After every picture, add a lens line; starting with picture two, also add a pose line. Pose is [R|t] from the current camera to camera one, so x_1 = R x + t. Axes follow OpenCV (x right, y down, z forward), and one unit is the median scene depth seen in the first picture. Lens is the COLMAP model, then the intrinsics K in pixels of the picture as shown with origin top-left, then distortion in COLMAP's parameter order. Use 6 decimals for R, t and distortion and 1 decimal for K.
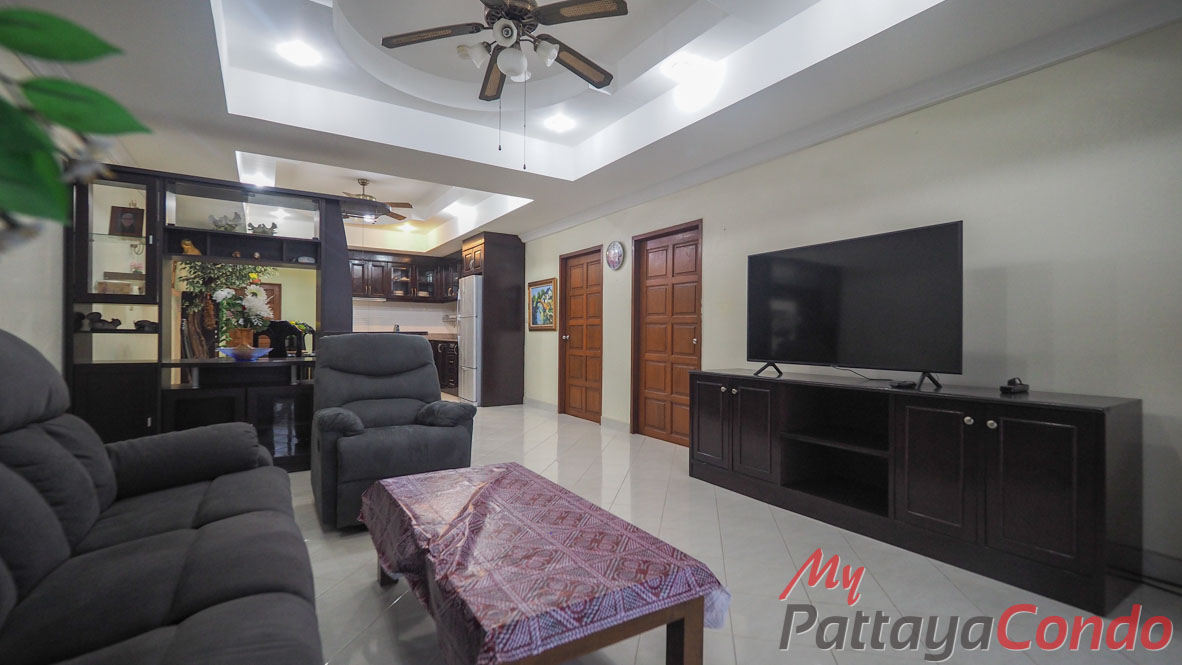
lens RADIAL K [[502.9, 0, 573.8], [0, 502.9, 331.8], [0, 0, 1]] dist [0.001280, -0.000220]
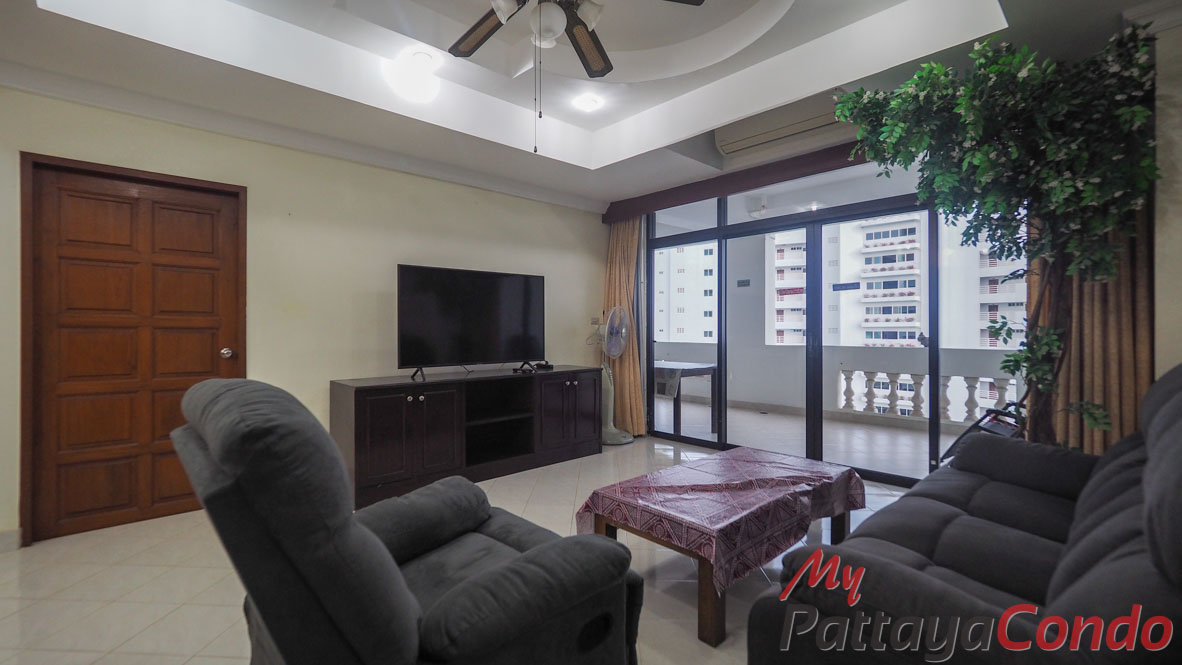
lens RADIAL K [[499.4, 0, 573.4], [0, 499.4, 329.0], [0, 0, 1]] dist [0.000864, -0.000272]
pose [[-0.181858, -0.009361, 0.983280, -0.468181], [-0.006303, 0.999945, 0.008354, -0.021377], [-0.983305, -0.004678, -0.181908, 0.555061]]
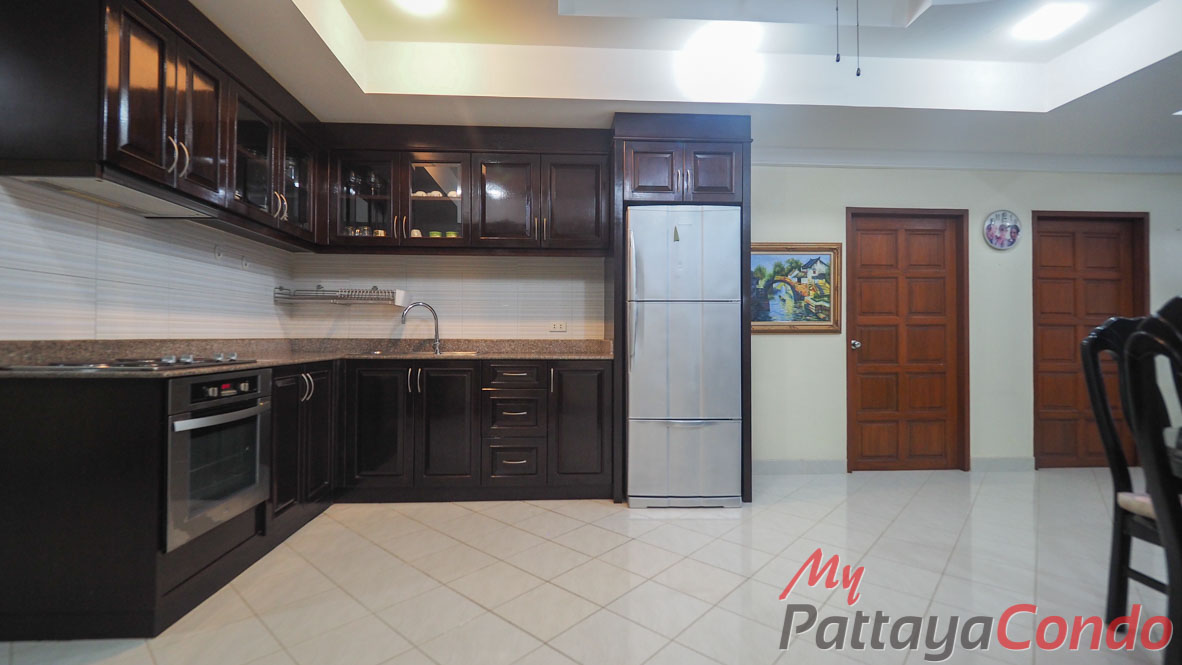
lens RADIAL K [[499.4, 0, 573.4], [0, 499.4, 329.0], [0, 0, 1]] dist [0.000864, -0.000272]
pose [[0.481050, 0.005453, 0.876676, -0.883948], [-0.002762, 0.999985, -0.004704, -0.004370], [-0.876689, -0.000158, 0.481057, 1.254105]]
